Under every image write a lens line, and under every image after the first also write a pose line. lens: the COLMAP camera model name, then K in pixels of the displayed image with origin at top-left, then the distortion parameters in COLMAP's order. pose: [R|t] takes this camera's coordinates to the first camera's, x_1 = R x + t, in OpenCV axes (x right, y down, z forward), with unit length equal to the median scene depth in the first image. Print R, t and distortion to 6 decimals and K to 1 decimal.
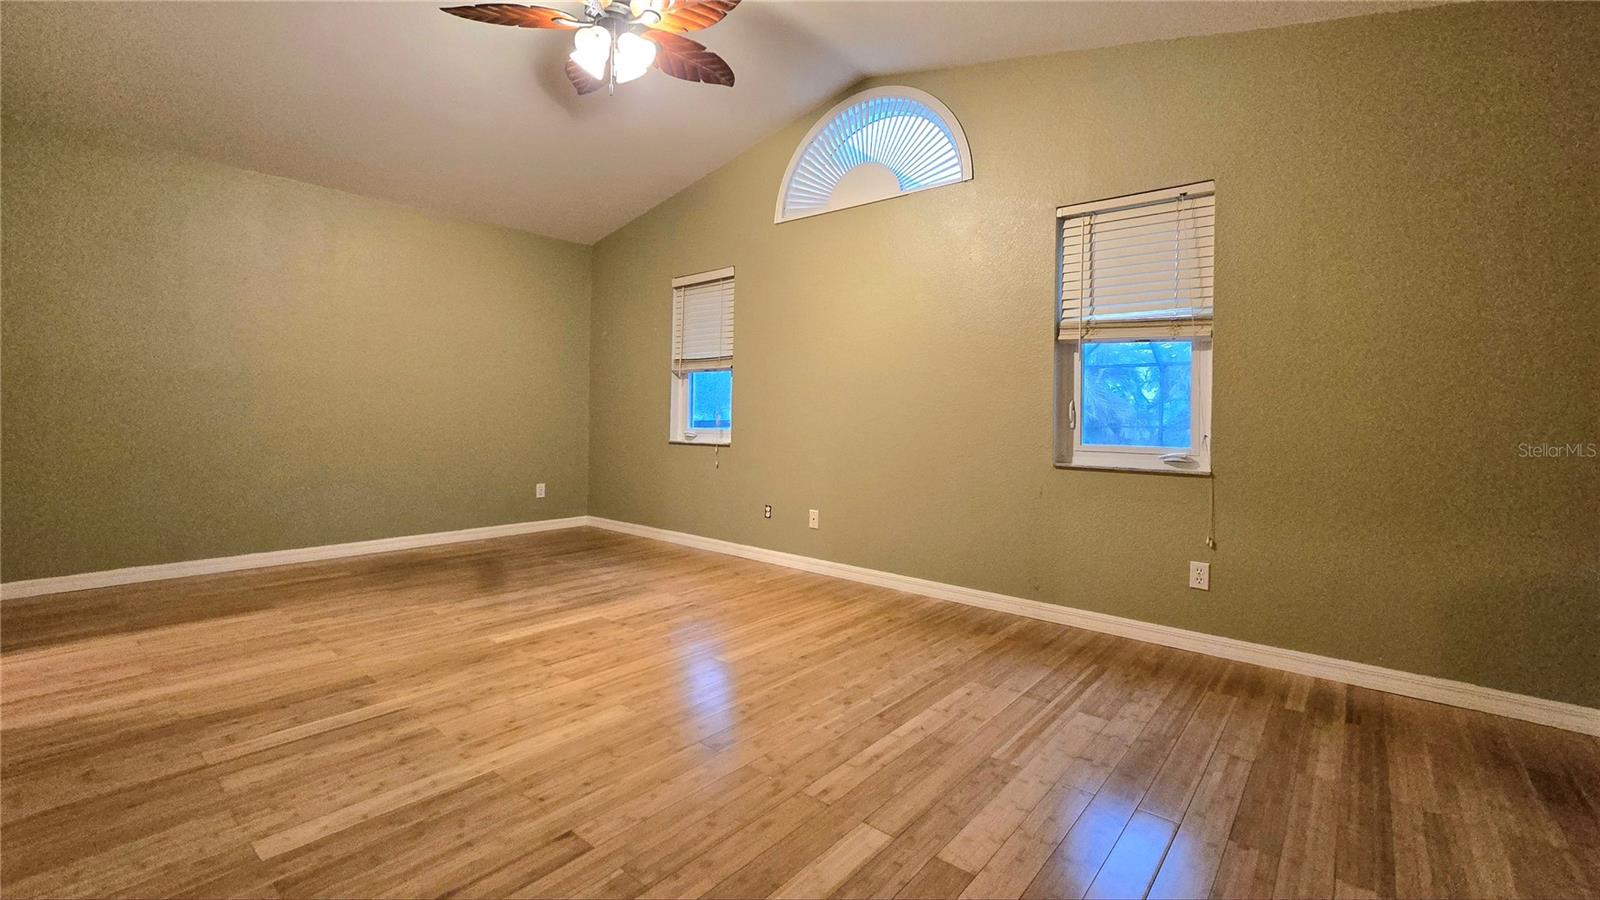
lens RADIAL K [[659.3, 0, 811.6], [0, 659.3, 407.6], [0, 0, 1]] dist [-0.003161, -0.000202]
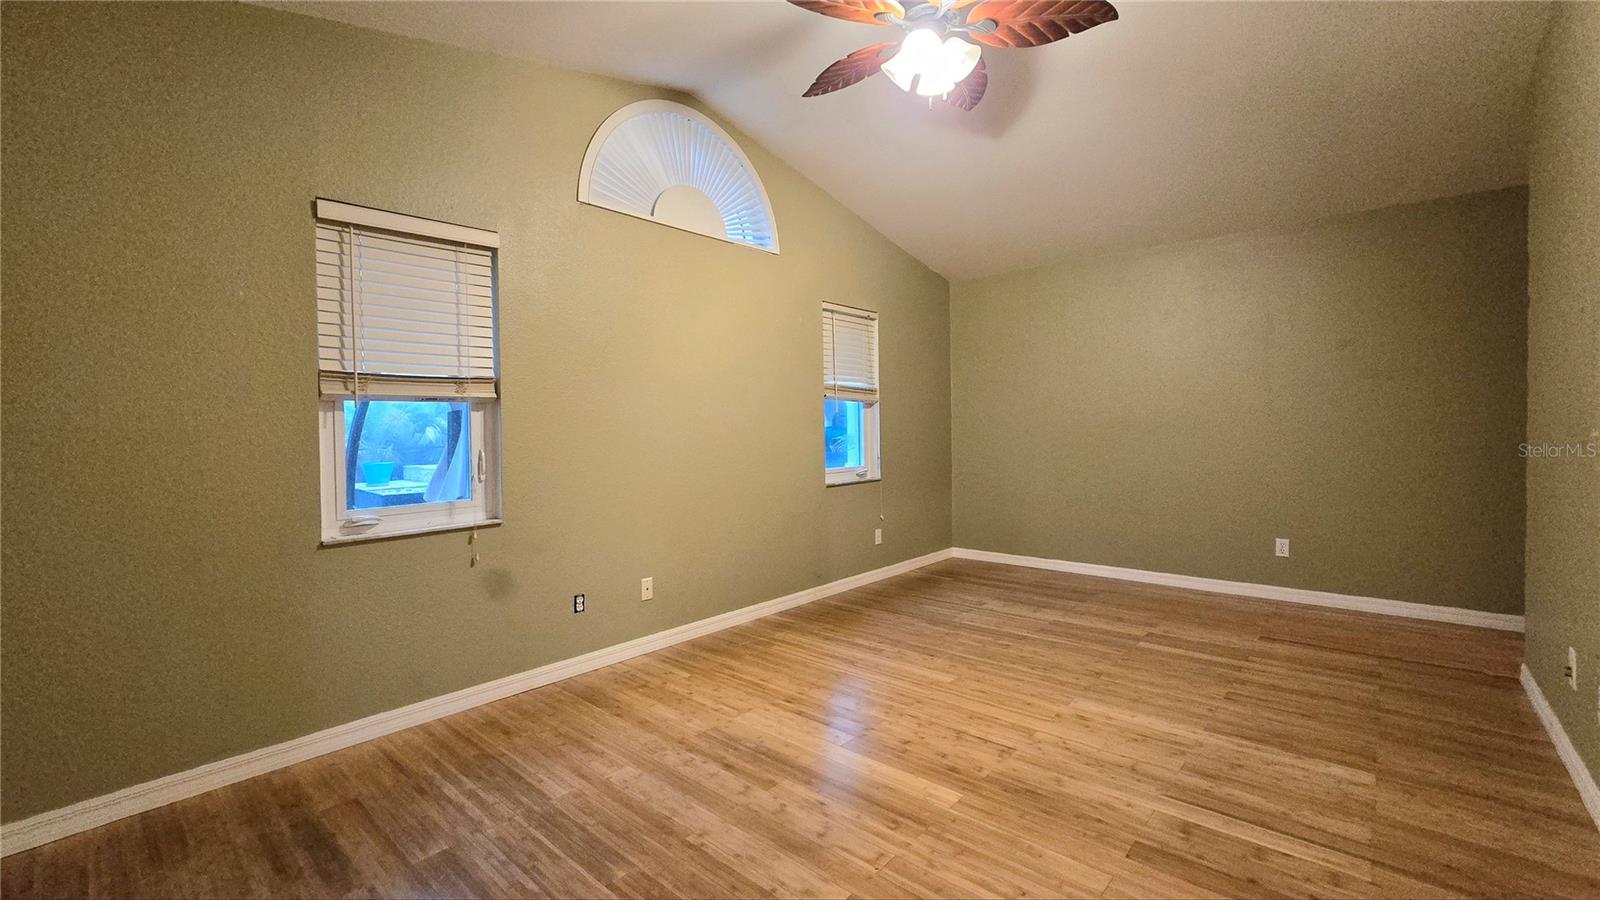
lens RADIAL K [[659.3, 0, 799.5], [0, 659.3, 446.9], [0, 0, 1]] dist [-0.003161, -0.000202]
pose [[0.045267, -0.044092, 0.998001, -1.527661], [0.001609, 0.999027, 0.044064, -0.088289], [-0.998974, -0.000389, 0.045294, 1.450294]]
